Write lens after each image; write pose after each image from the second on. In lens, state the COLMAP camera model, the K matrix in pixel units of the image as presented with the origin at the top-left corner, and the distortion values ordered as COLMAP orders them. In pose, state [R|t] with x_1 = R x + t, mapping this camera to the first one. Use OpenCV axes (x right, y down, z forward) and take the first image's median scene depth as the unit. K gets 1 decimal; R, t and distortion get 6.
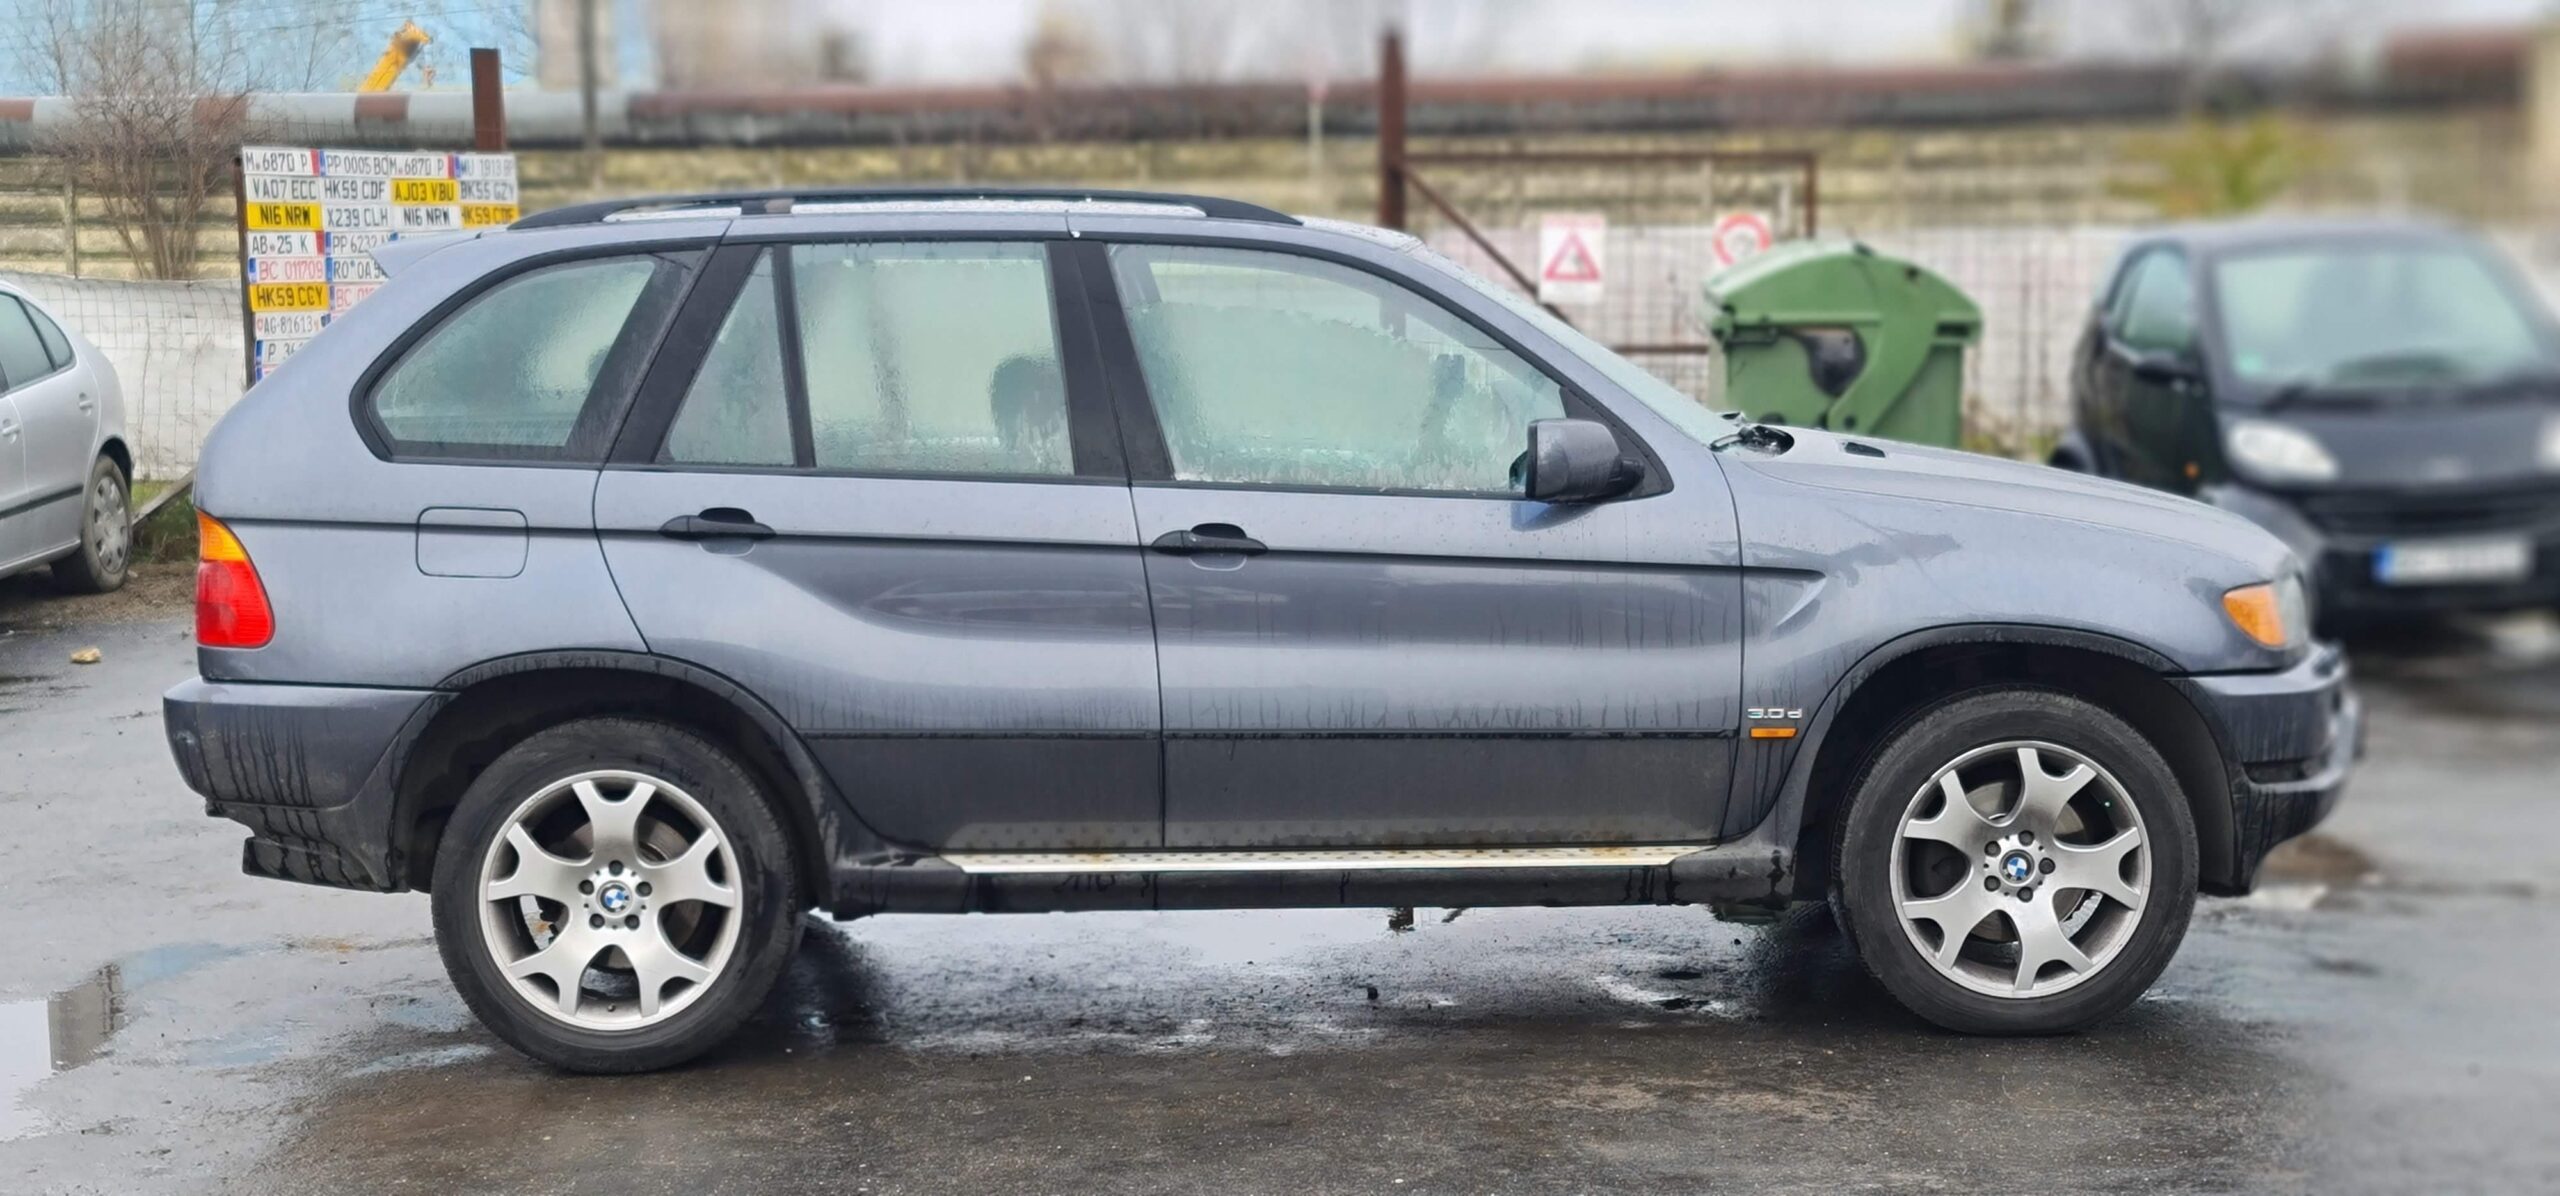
lens RADIAL K [[3610.4, 0, 1280.0], [0, 3610.4, 598.0], [0, 0, 1]] dist [0.142285, -0.003764]
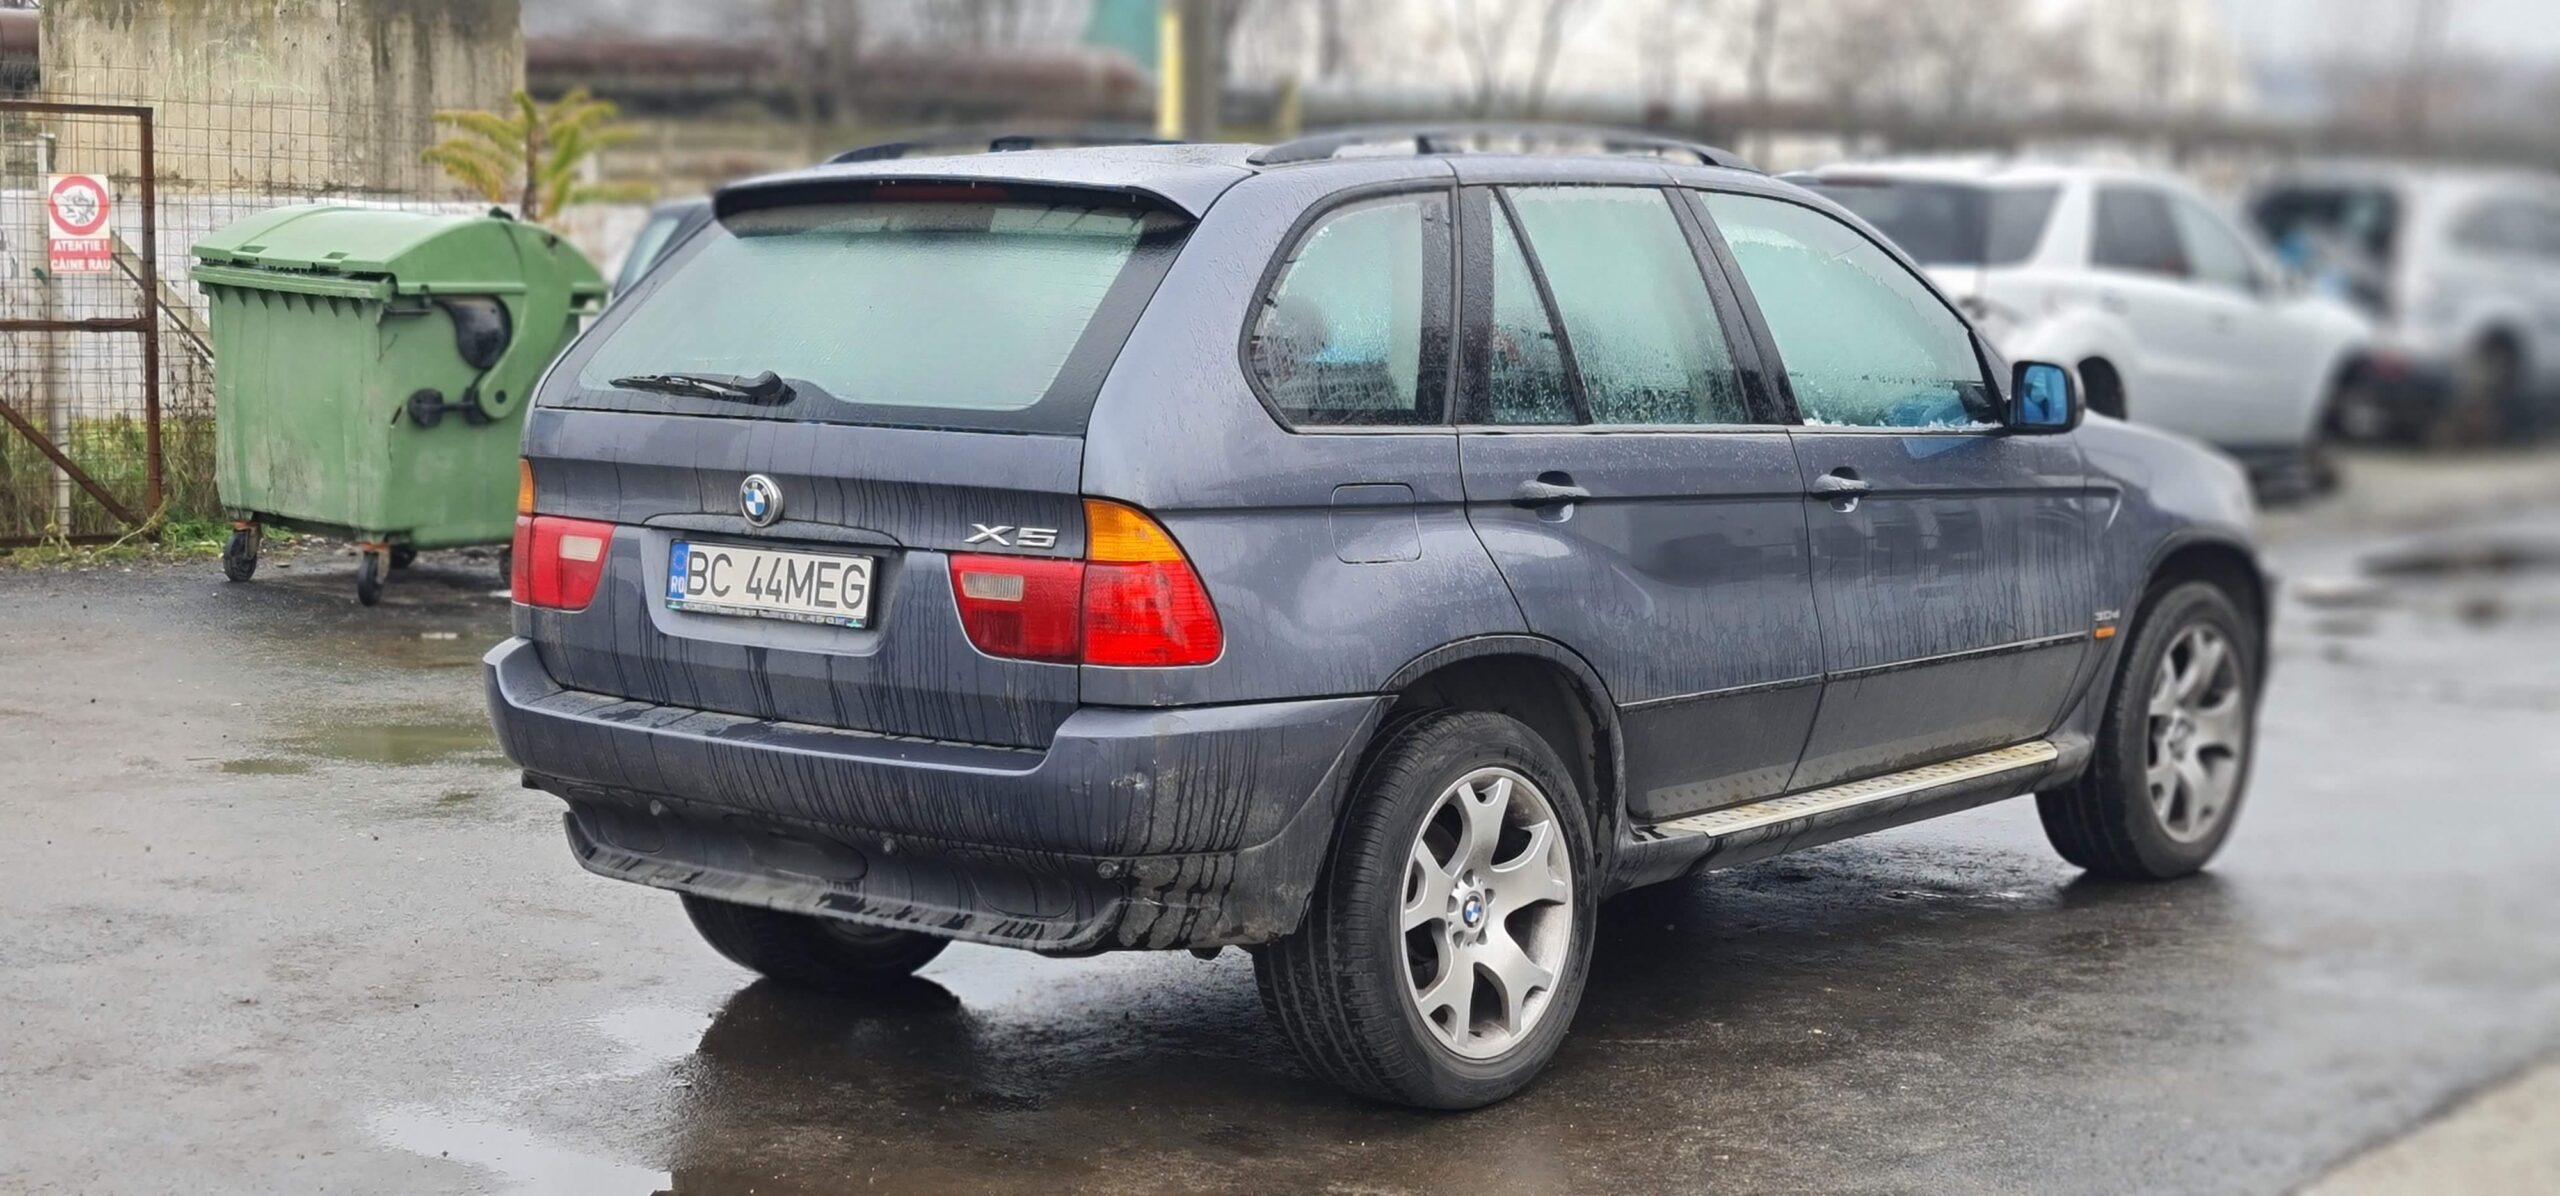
lens RADIAL K [[3610.4, 0, 1280.0], [0, 3610.4, 598.0], [0, 0, 1]] dist [0.142285, -0.003764]
pose [[0.645386, -0.066960, 0.760916, -0.868399], [0.065546, 0.997331, 0.032169, -0.025906], [-0.761039, 0.029114, 0.648053, 0.443009]]
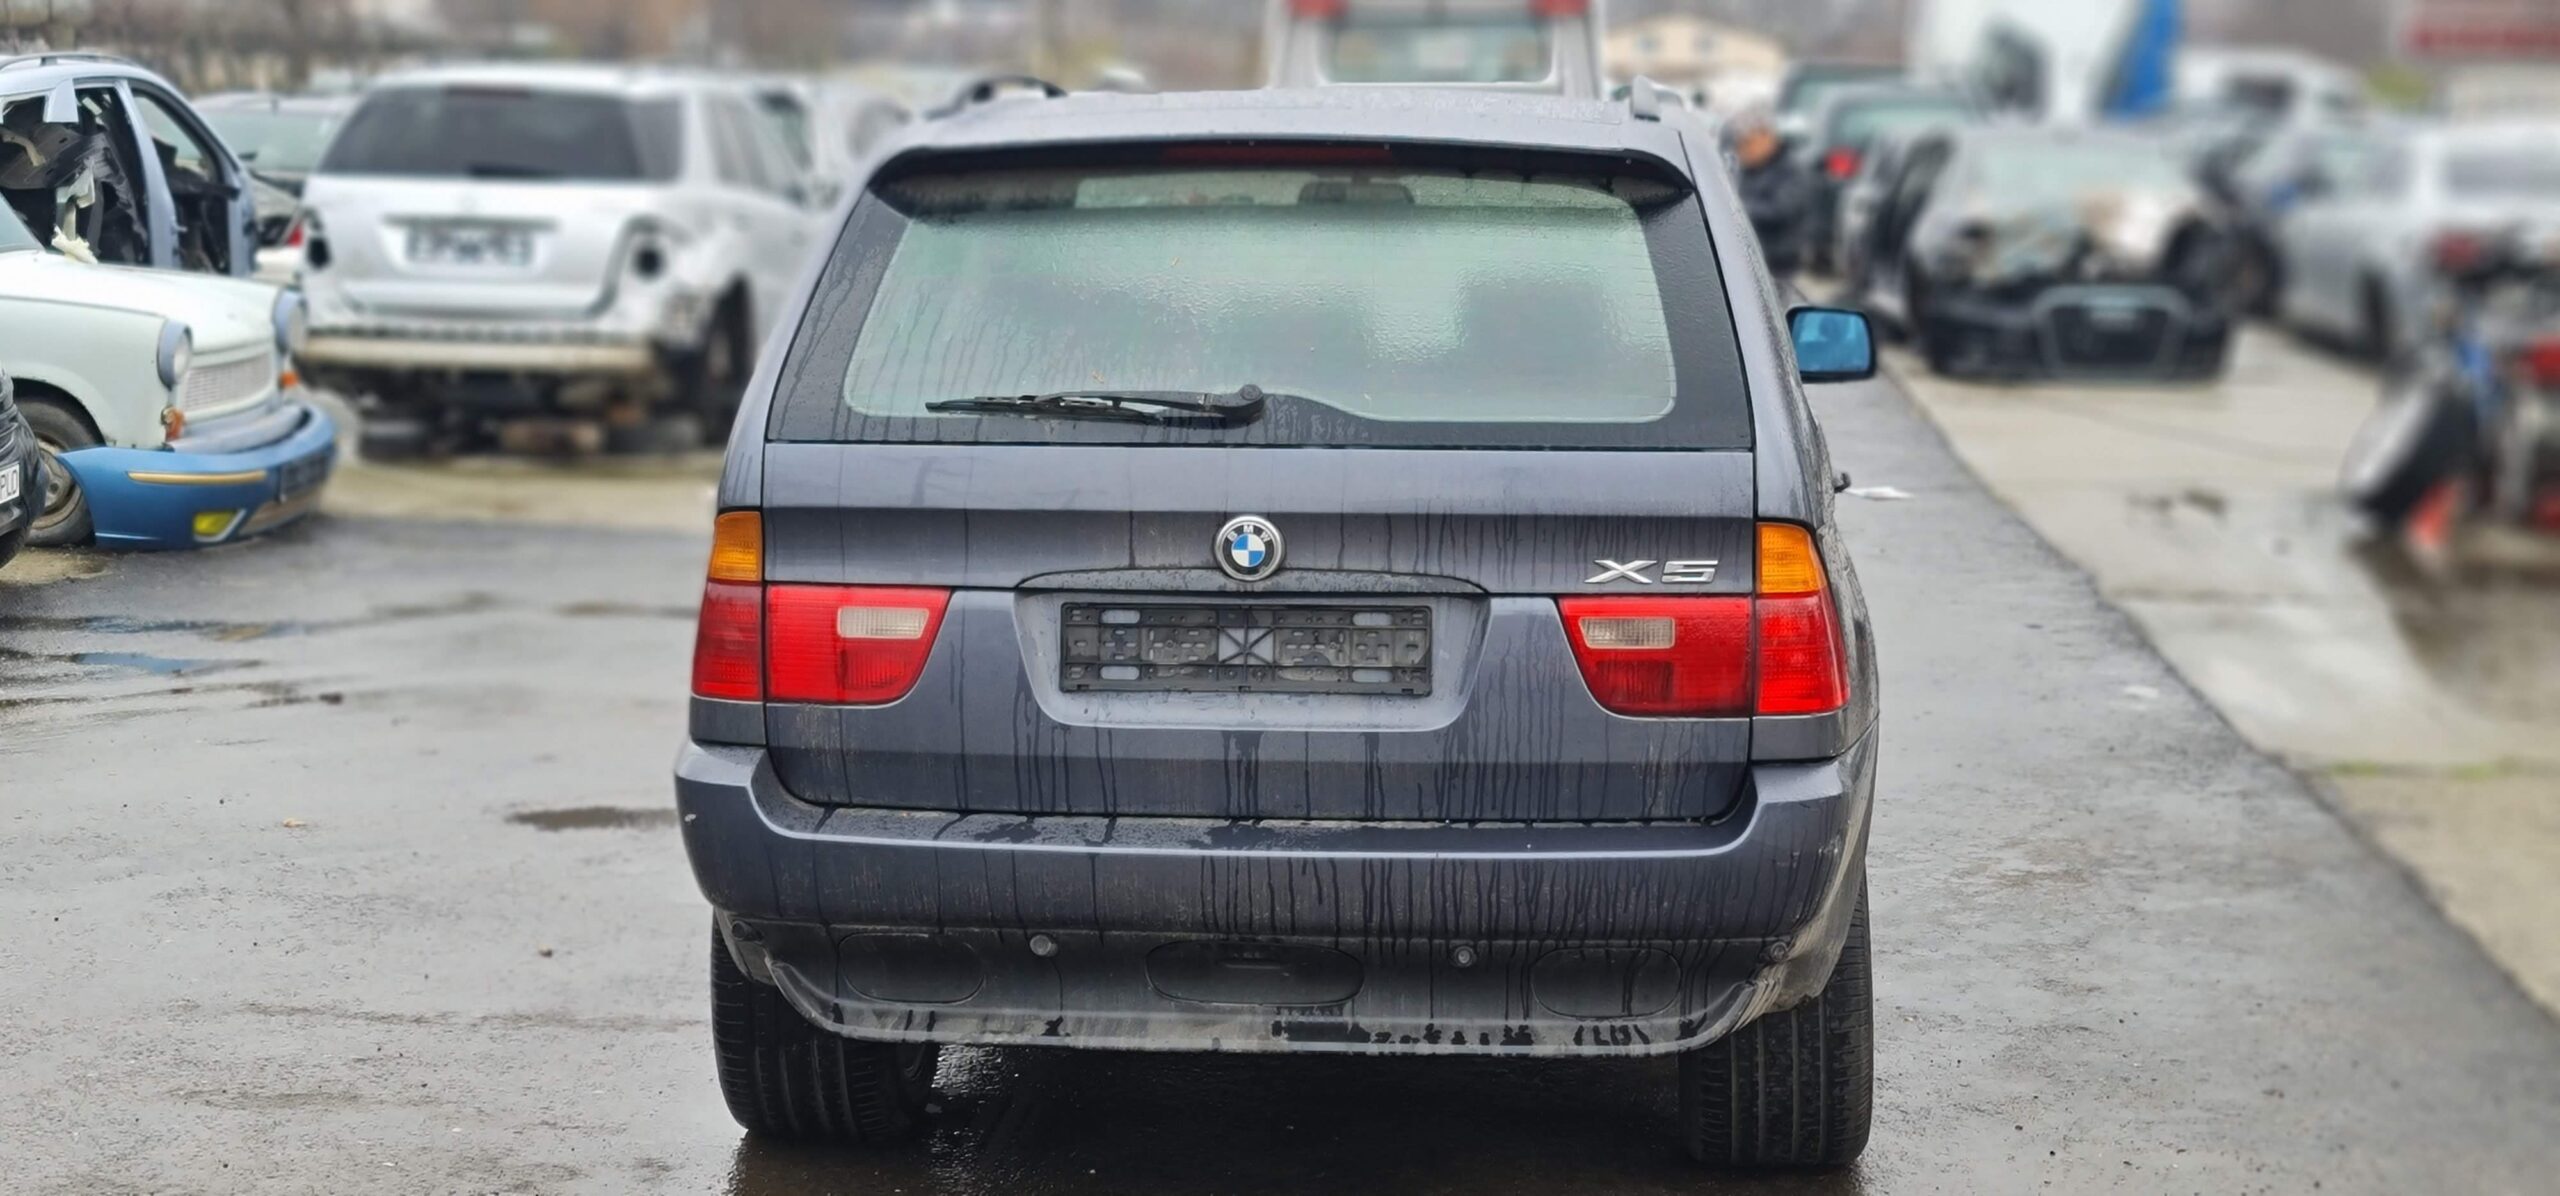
lens RADIAL K [[3610.4, 0, 1280.0], [0, 3610.4, 598.0], [0, 0, 1]] dist [0.142285, -0.003764]
pose [[0.084537, -0.121406, 0.988996, -0.972791], [0.094733, 0.989033, 0.113313, -0.098279], [-0.991907, 0.084111, 0.095111, 1.032171]]
